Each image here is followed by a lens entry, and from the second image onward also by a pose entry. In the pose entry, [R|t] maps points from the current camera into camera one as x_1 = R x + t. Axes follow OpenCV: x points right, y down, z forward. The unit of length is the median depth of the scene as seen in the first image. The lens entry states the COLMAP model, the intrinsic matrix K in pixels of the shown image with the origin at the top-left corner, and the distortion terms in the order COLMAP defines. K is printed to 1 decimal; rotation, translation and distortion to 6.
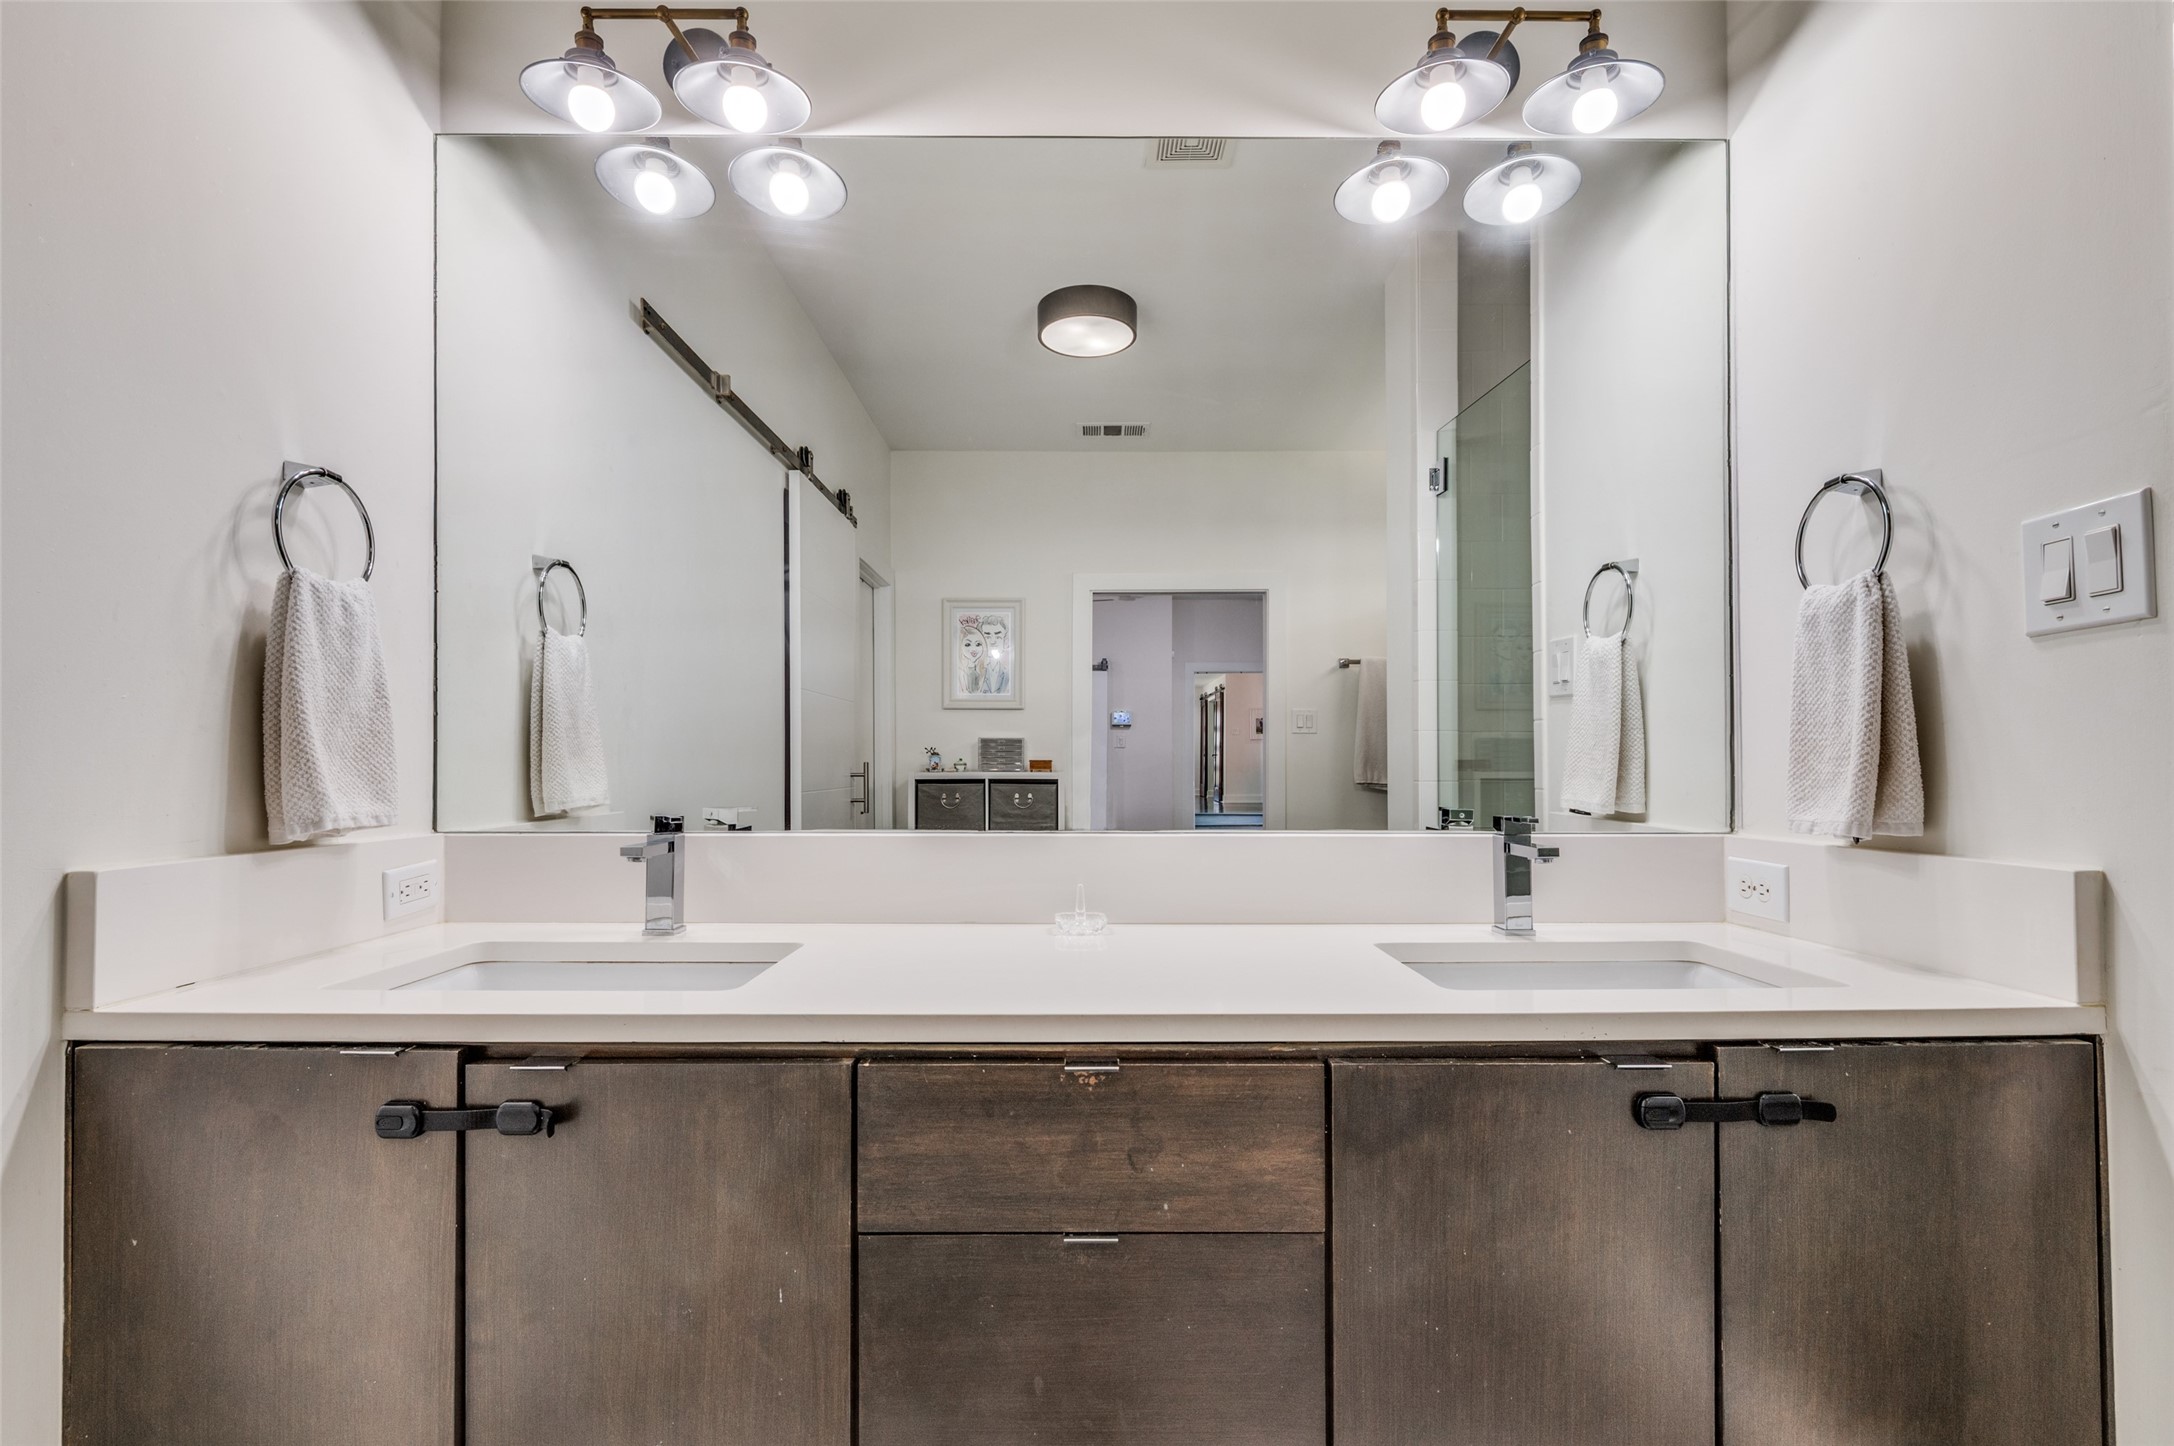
lens RADIAL K [[1034.9, 0, 1088.4], [0, 1034.9, 726.5], [0, 0, 1]] dist [-0.023849, -0.001789]
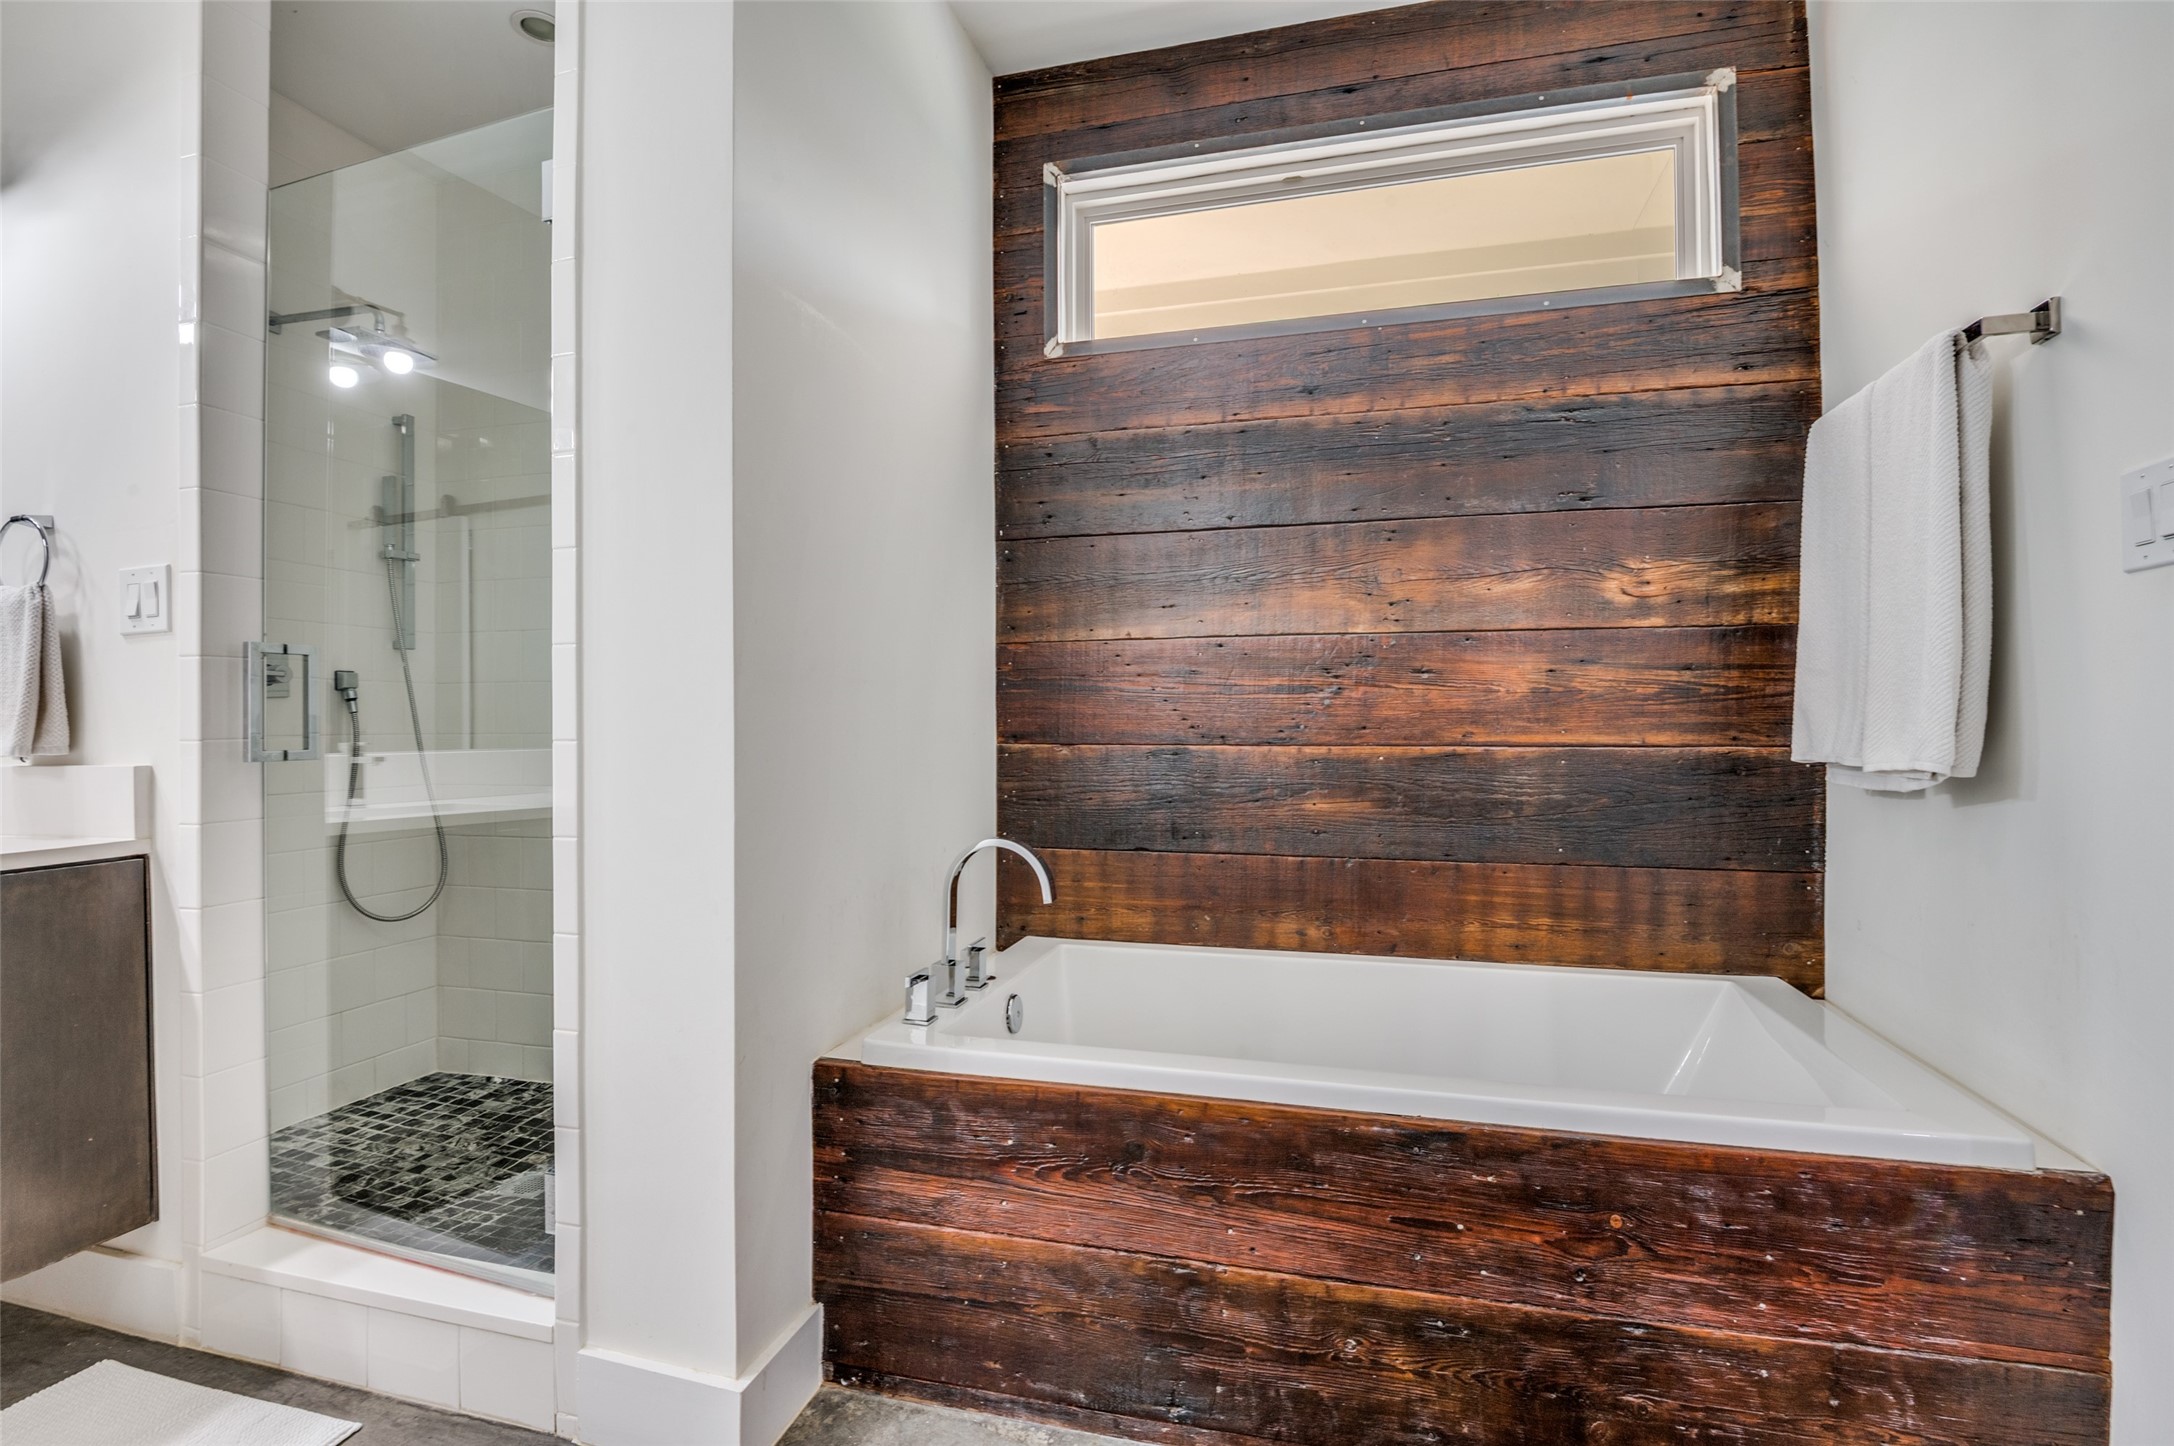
lens RADIAL K [[1034.9, 0, 1084.5], [0, 1034.9, 719.1], [0, 0, 1]] dist [-0.023849, -0.001789]
pose [[0.265450, 0.006067, 0.964106, -0.273538], [-0.026774, 0.999641, 0.001081, 0.008255], [-0.963753, -0.026100, 0.265517, -0.943214]]
